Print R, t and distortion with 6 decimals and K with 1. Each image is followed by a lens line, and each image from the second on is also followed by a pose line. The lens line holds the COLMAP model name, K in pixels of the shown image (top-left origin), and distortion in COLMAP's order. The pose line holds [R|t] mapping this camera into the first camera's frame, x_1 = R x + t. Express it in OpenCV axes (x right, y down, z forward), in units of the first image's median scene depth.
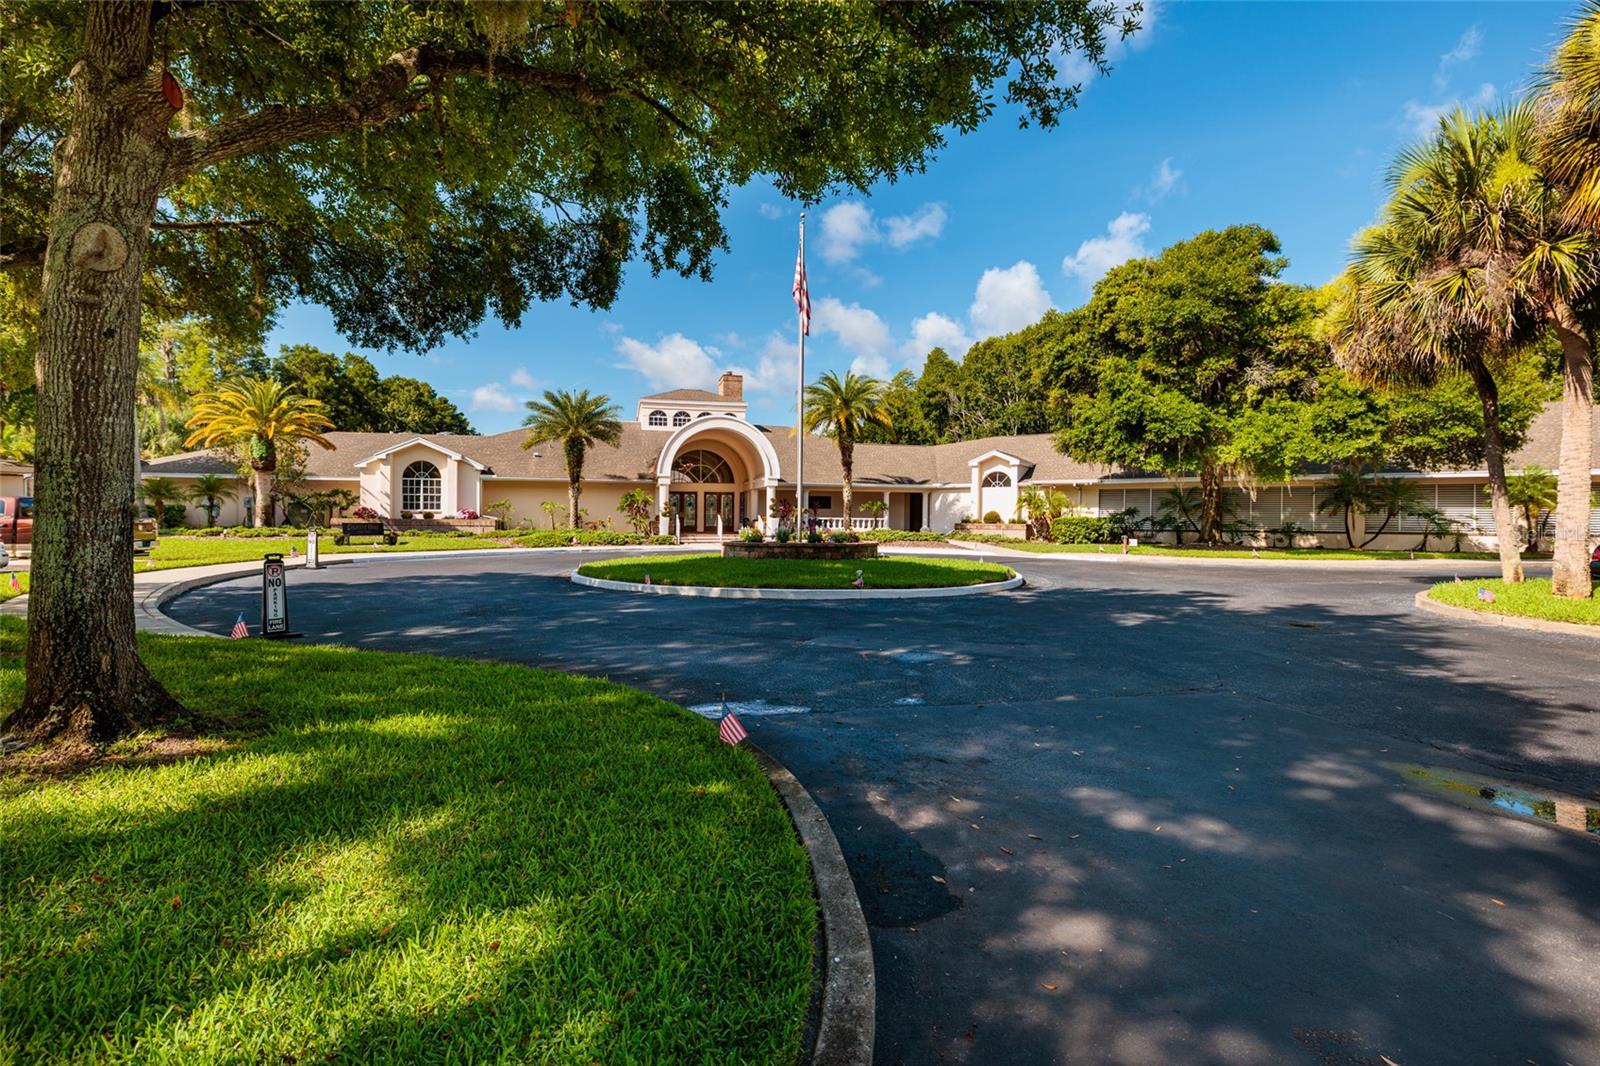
lens RADIAL K [[785.2, 0, 799.6], [0, 785.2, 536.5], [0, 0, 1]] dist [-0.002863, -0.000201]
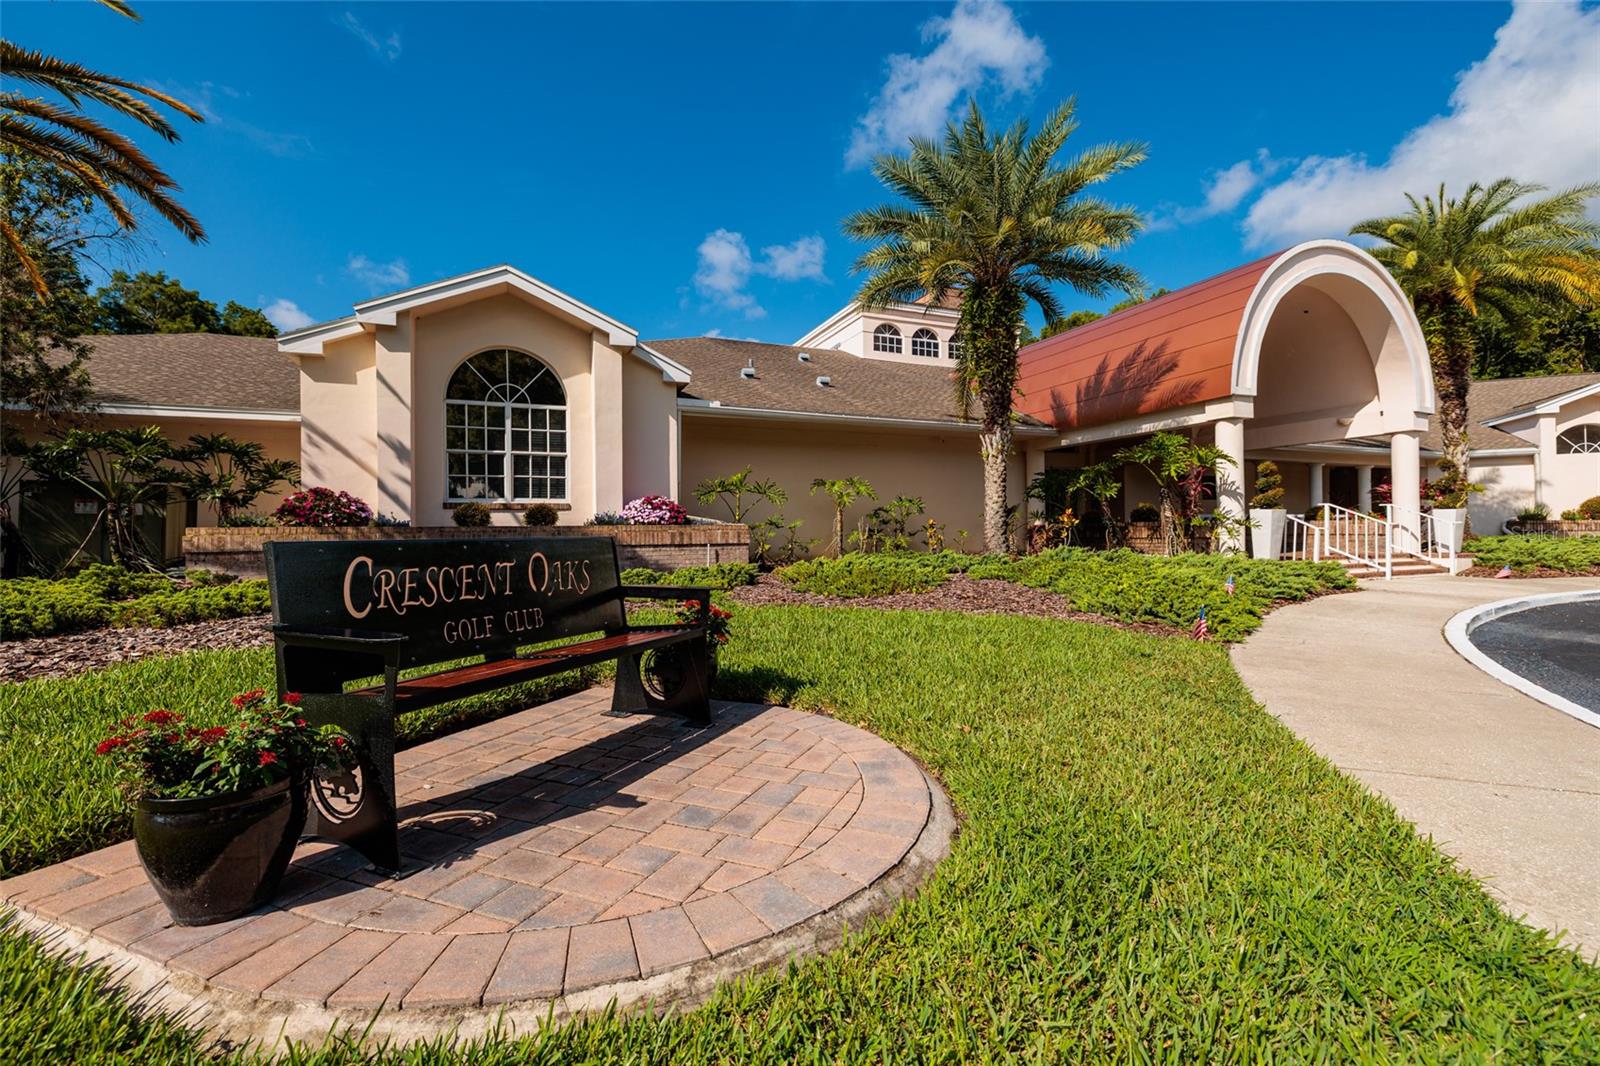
lens RADIAL K [[687.2, 0, 800.9], [0, 687.2, 533.4], [0, 0, 1]] dist [0.005420, 0.000294]
pose [[0.985431, -0.019170, 0.168991, -0.410394], [0.022637, 0.999570, -0.018613, -0.011731], [-0.168562, 0.022167, 0.985442, 0.698017]]
